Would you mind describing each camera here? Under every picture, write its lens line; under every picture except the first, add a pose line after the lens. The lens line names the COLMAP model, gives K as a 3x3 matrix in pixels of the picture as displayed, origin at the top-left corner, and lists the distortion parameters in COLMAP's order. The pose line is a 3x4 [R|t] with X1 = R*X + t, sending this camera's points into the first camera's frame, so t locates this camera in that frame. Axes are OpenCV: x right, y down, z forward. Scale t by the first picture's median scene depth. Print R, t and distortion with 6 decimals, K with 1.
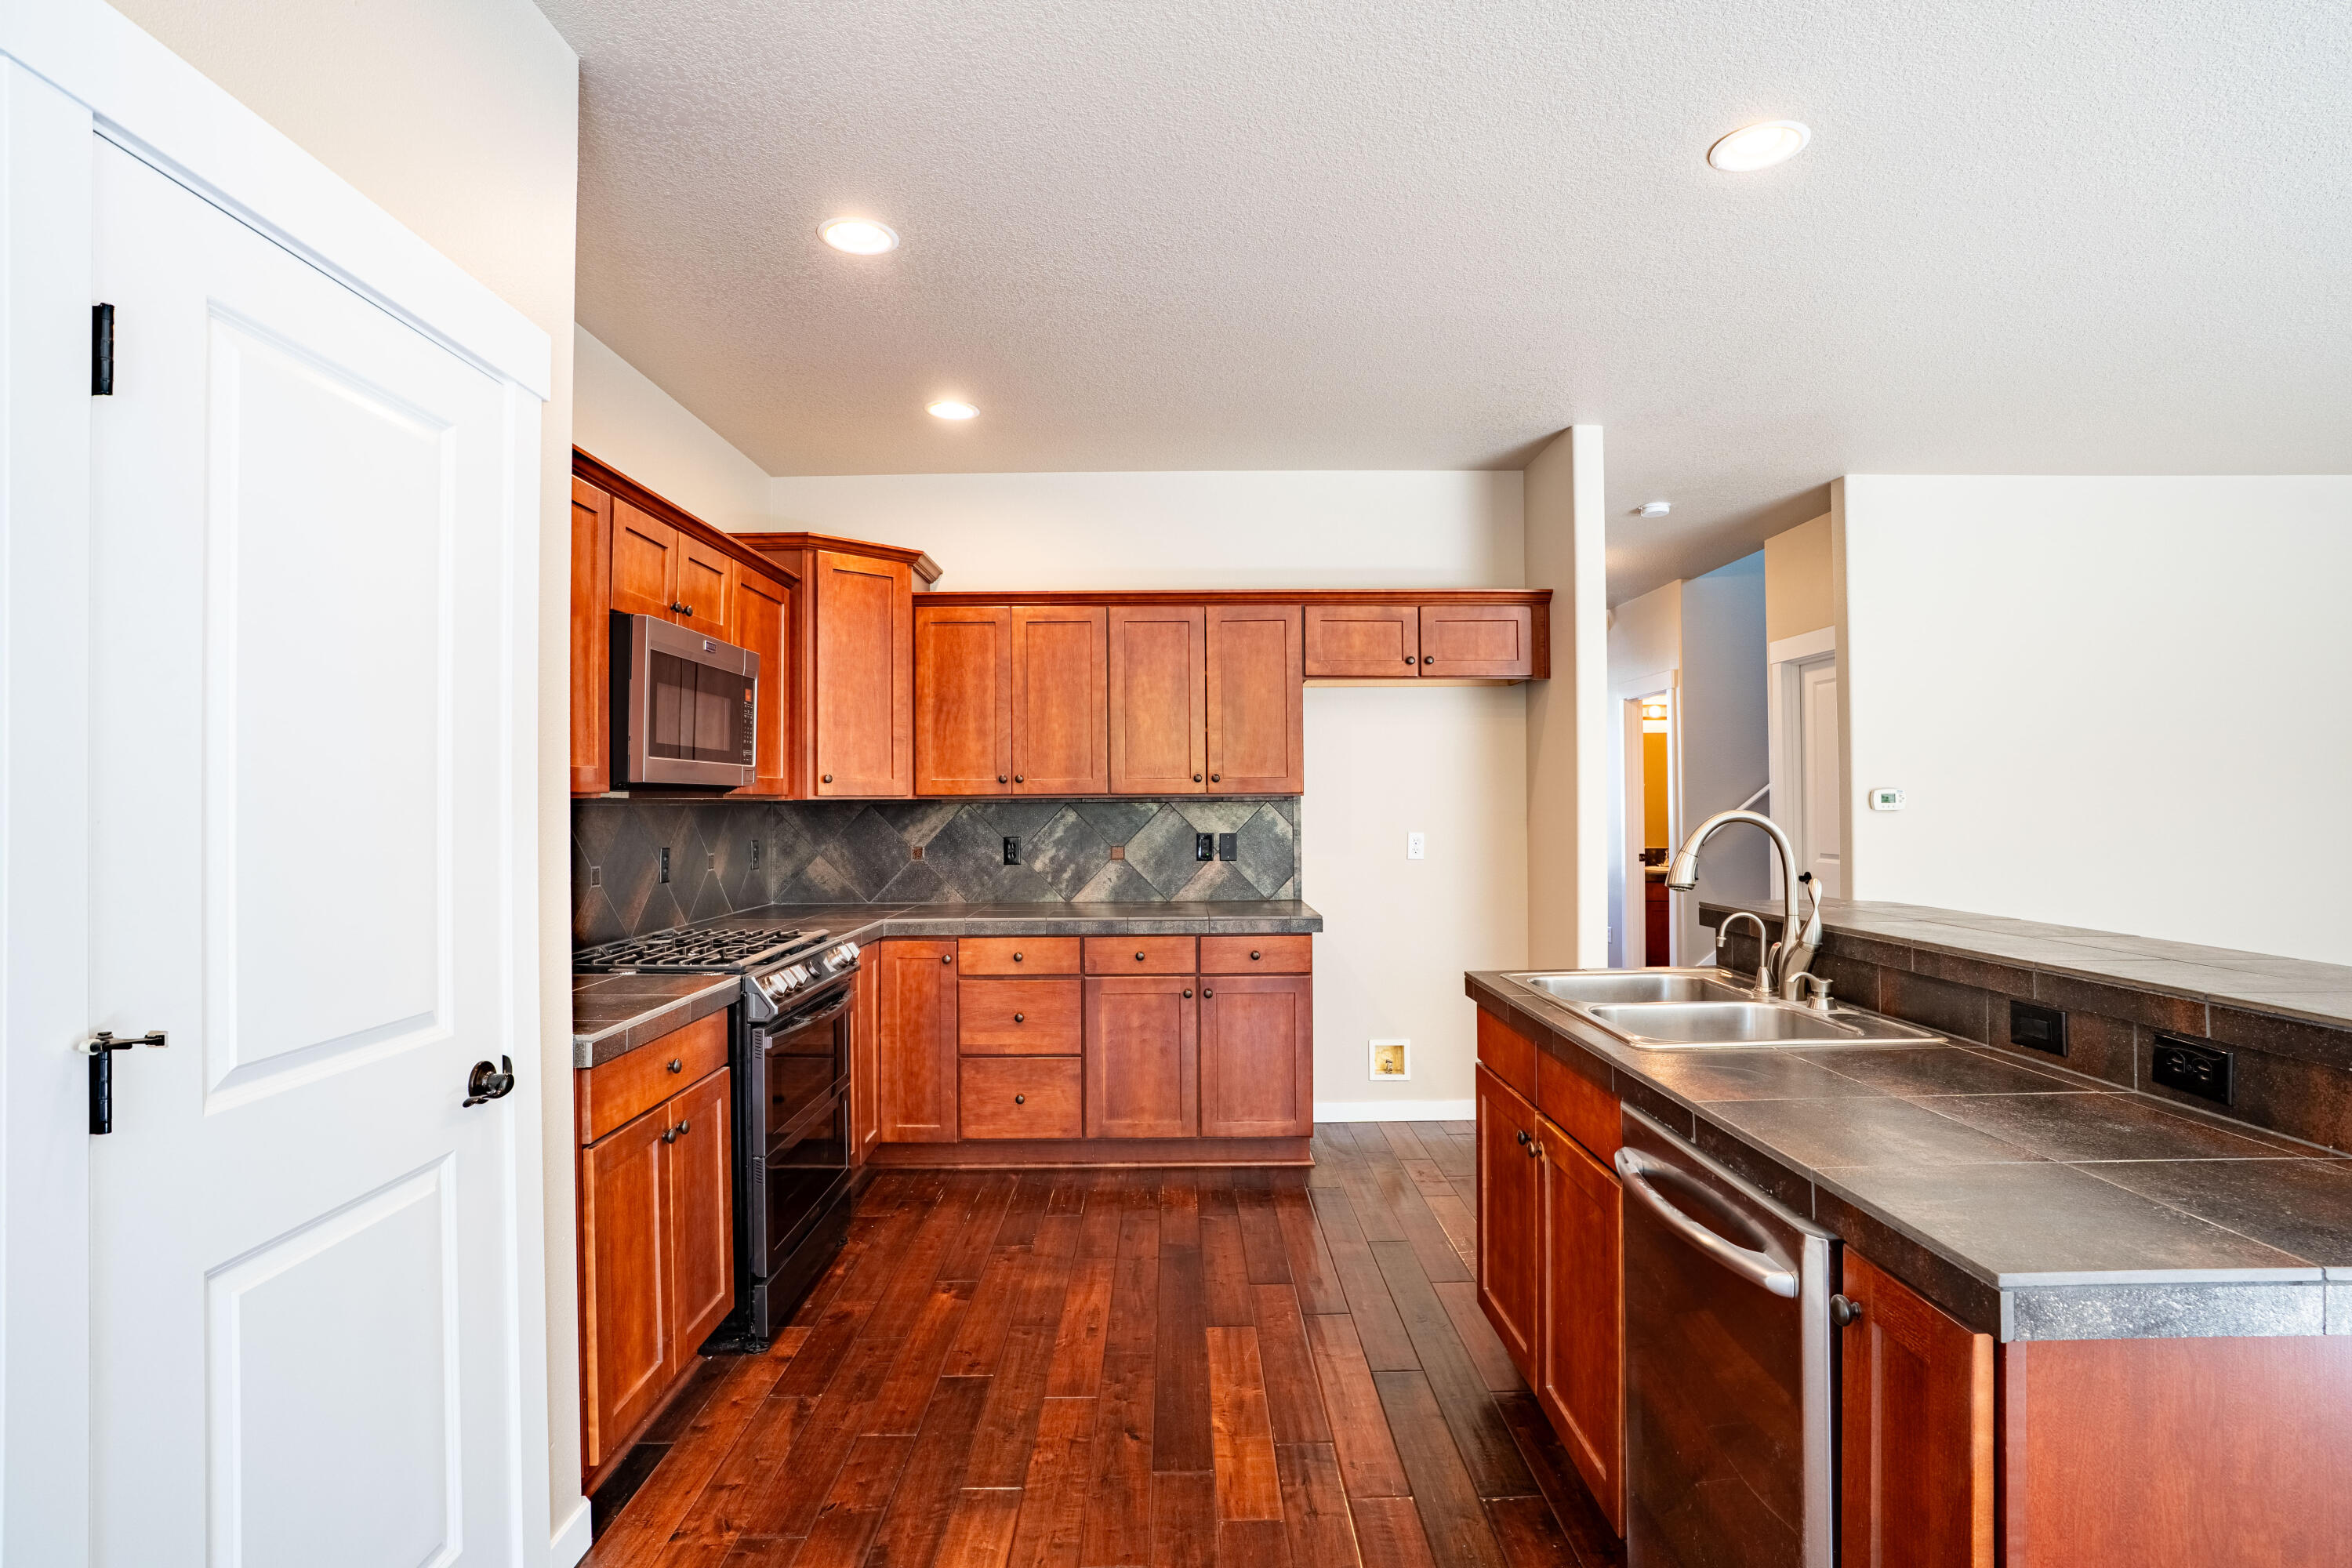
lens RADIAL K [[1142.5, 0, 1176.2], [0, 1142.5, 785.9], [0, 0, 1]] dist [-0.048332, 0.001682]
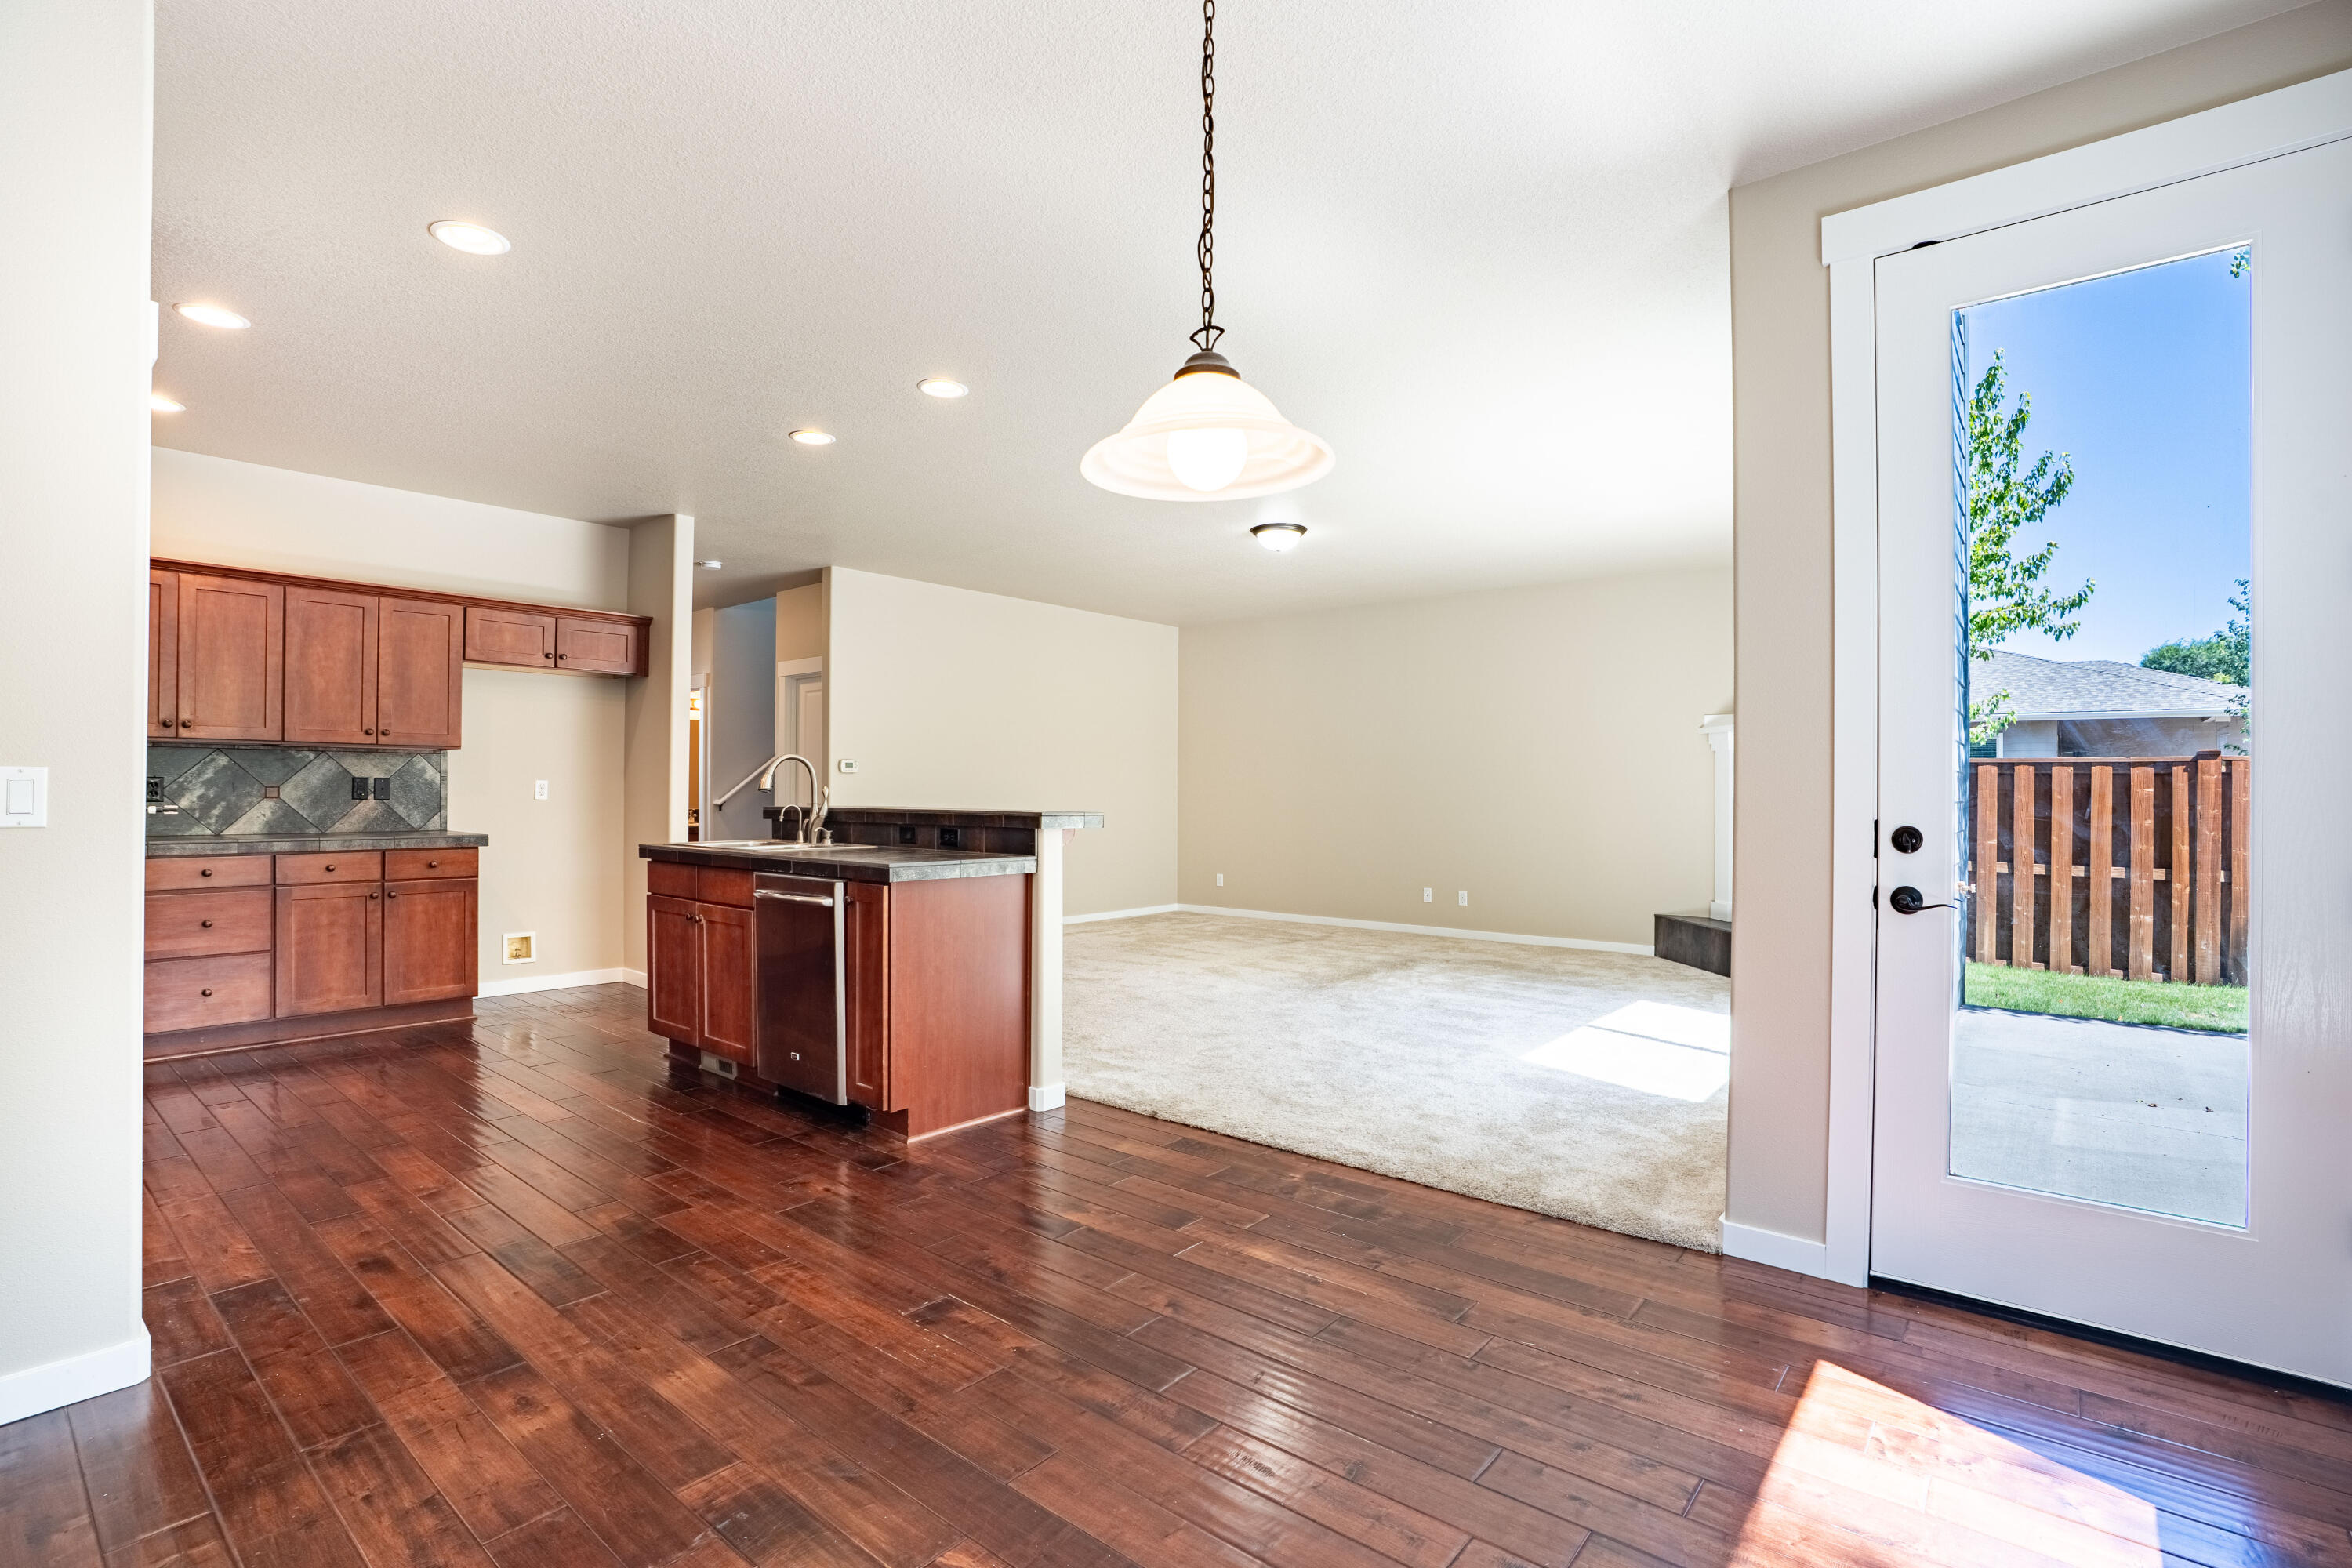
lens RADIAL K [[1076.1, 0, 1186.8], [0, 1076.1, 787.5], [0, 0, 1]] dist [-0.037104, 0.004001]
pose [[0.637724, 0.012889, 0.770157, -0.300100], [-0.022849, 0.999737, 0.002188, 0.031530], [-0.769926, -0.018993, 0.637850, -0.444036]]
